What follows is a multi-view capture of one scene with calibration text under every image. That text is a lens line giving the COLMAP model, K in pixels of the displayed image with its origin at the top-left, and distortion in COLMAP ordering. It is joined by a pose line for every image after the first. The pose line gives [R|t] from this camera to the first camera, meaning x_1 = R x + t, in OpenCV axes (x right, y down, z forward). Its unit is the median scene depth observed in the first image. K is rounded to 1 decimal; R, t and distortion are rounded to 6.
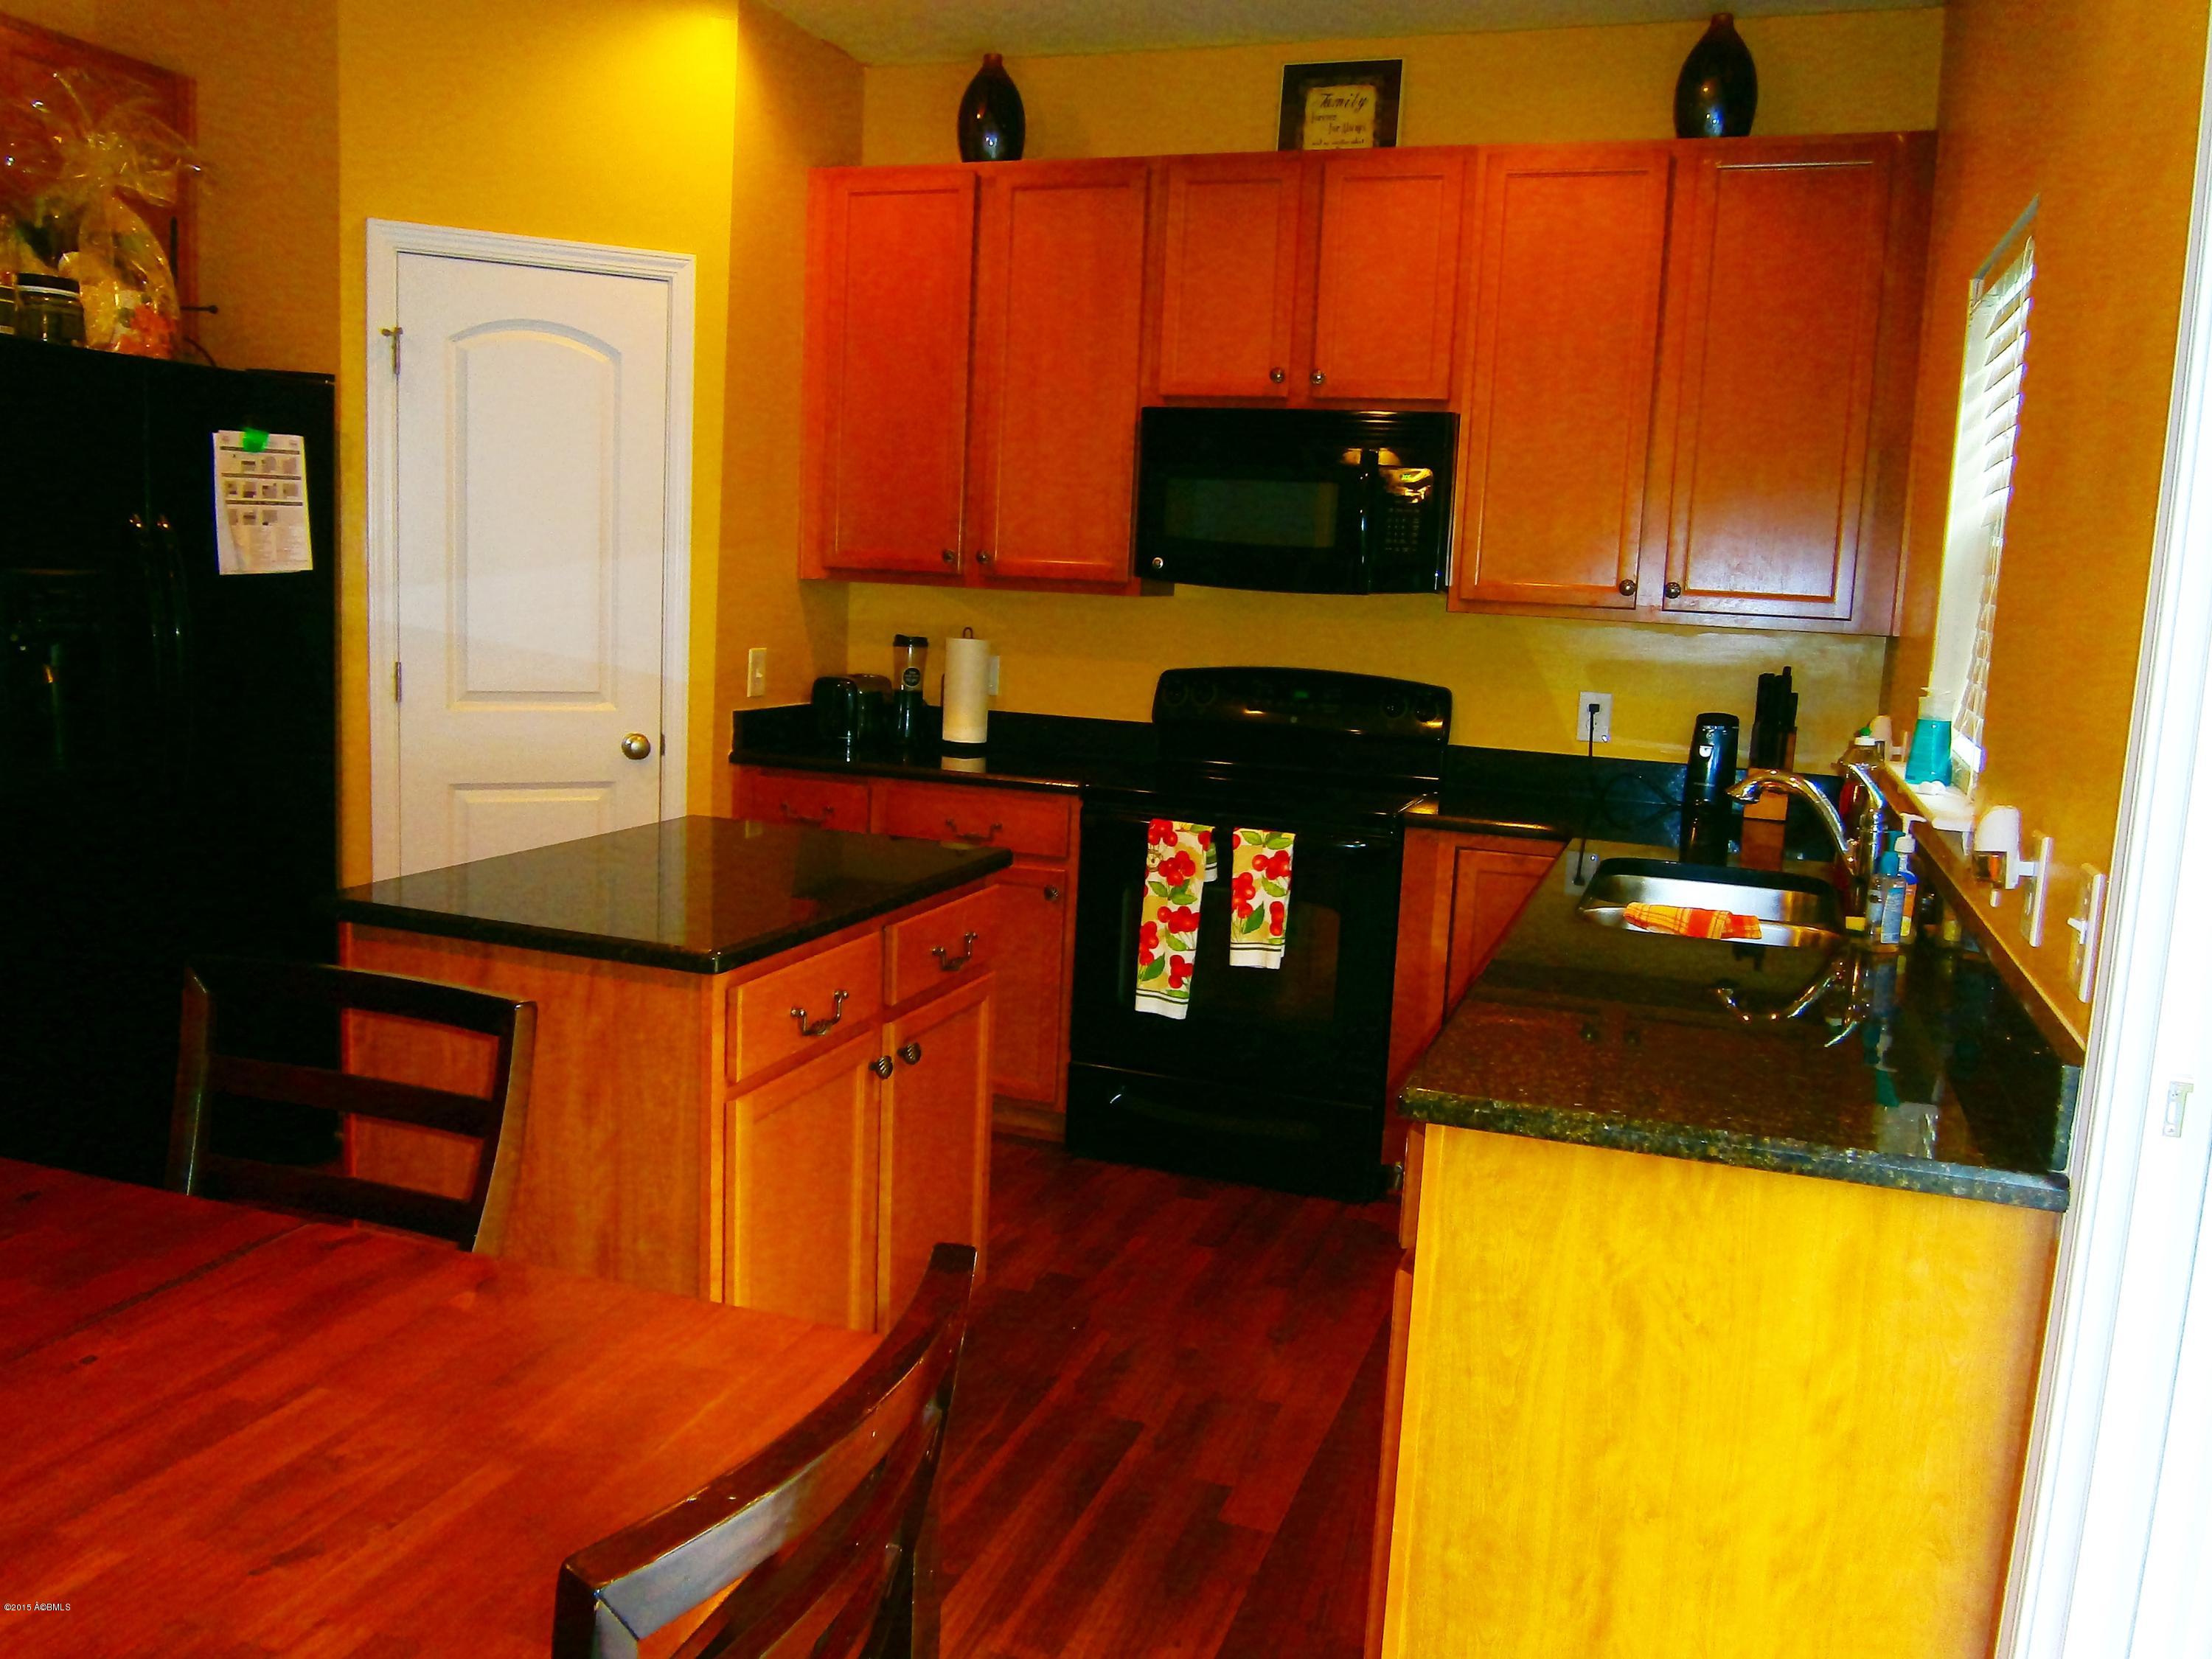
lens RADIAL K [[1762.1, 0, 1106.5], [0, 1762.1, 816.7], [0, 0, 1]] dist [-0.058114, 0.021620]
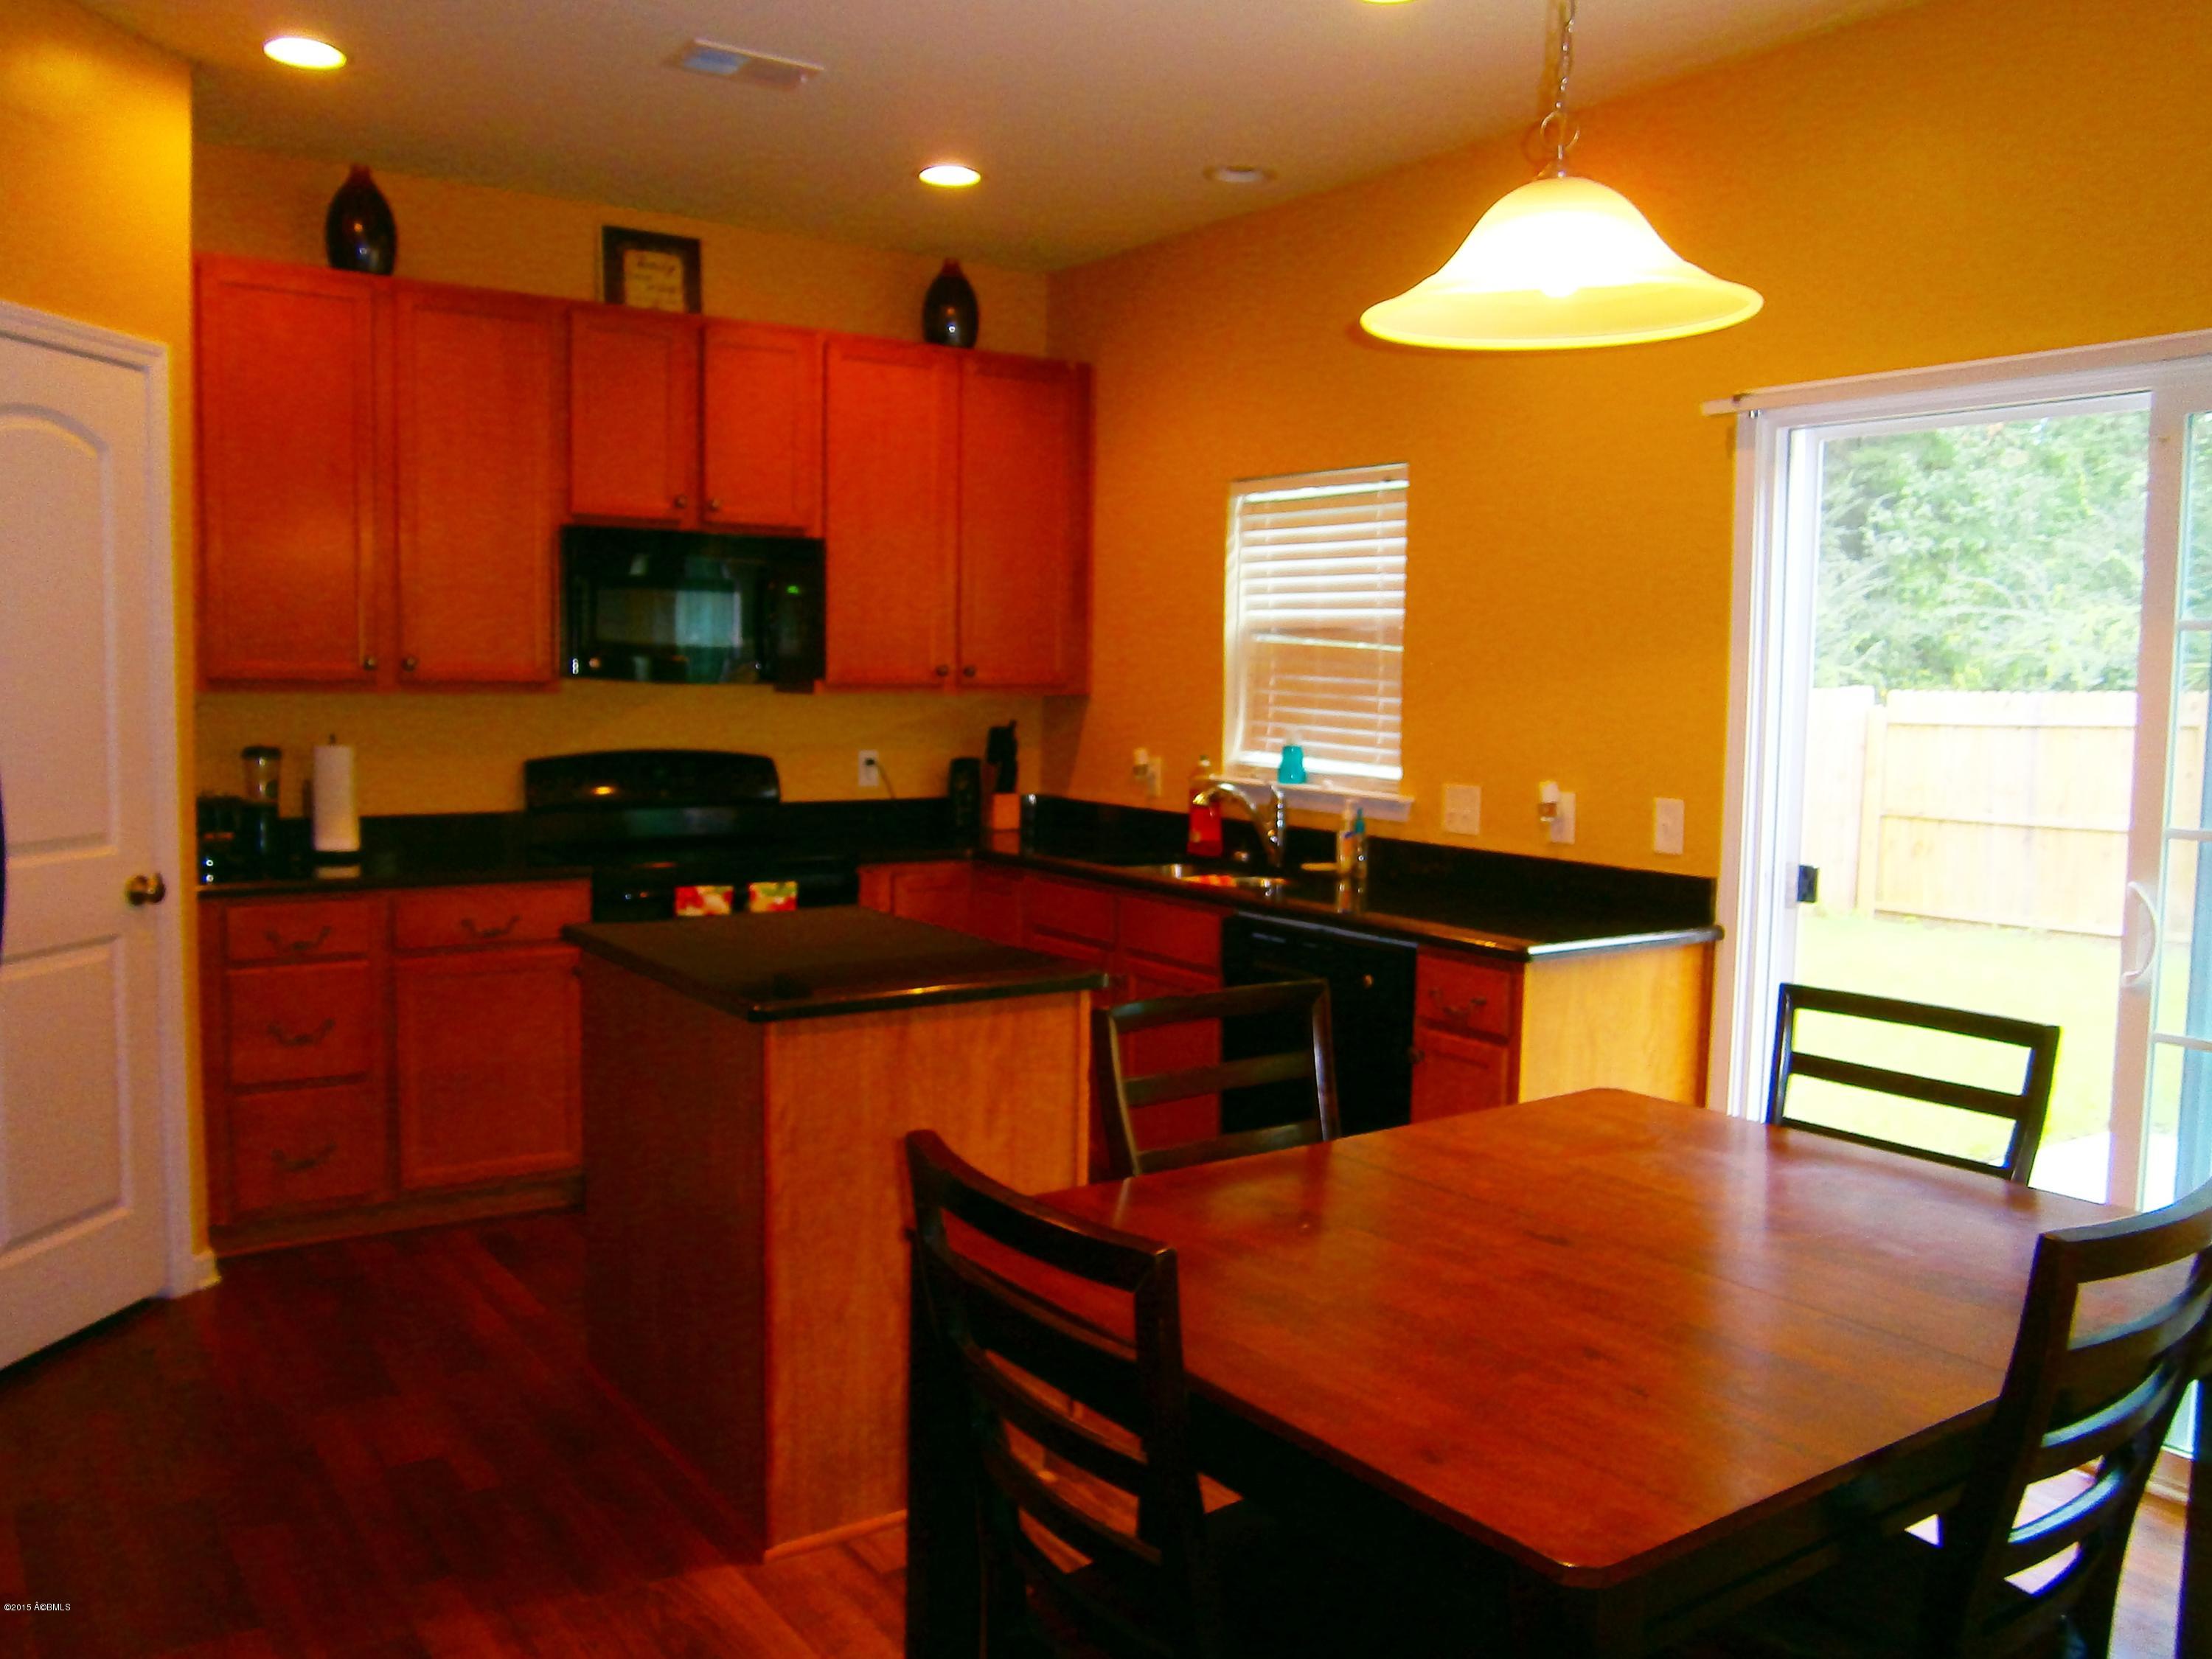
lens RADIAL K [[1762.1, 0, 1098.1], [0, 1762.1, 829.2], [0, 0, 1]] dist [-0.058114, 0.021620]
pose [[0.584333, -0.108343, 0.804249, -0.676032], [0.123704, 0.991358, 0.043671, -0.048495], [-0.802030, 0.073971, 0.592685, 0.092263]]
